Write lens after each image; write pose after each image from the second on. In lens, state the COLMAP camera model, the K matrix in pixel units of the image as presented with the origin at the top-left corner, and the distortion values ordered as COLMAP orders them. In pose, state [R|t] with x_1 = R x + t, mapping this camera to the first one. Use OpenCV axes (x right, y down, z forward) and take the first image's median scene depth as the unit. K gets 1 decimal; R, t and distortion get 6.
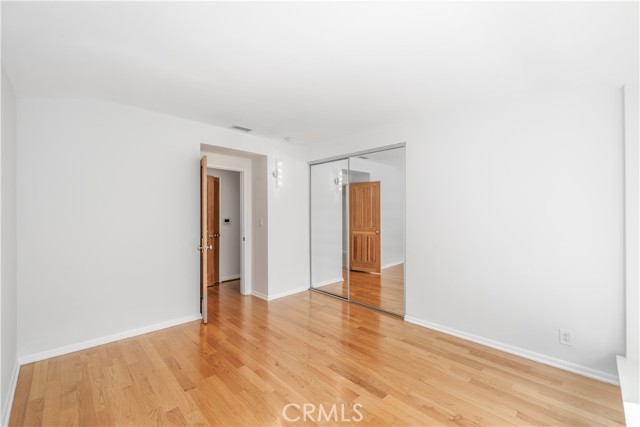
lens RADIAL K [[271.7, 0, 320.1], [0, 271.7, 213.8], [0, 0, 1]] dist [0.000027, 0.000074]
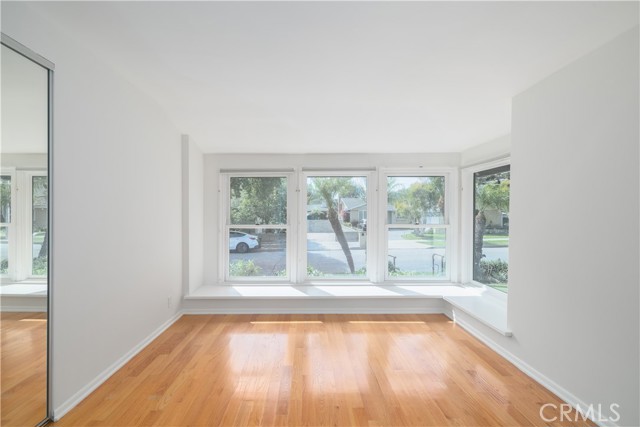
lens RADIAL K [[271.7, 0, 318.6], [0, 271.7, 213.0], [0, 0, 1]] dist [0.000027, 0.000074]
pose [[-0.746238, -0.004969, 0.665661, -0.460253], [-0.002719, 0.999987, 0.004417, 0.010791], [-0.665674, 0.001486, -0.746241, 1.298158]]
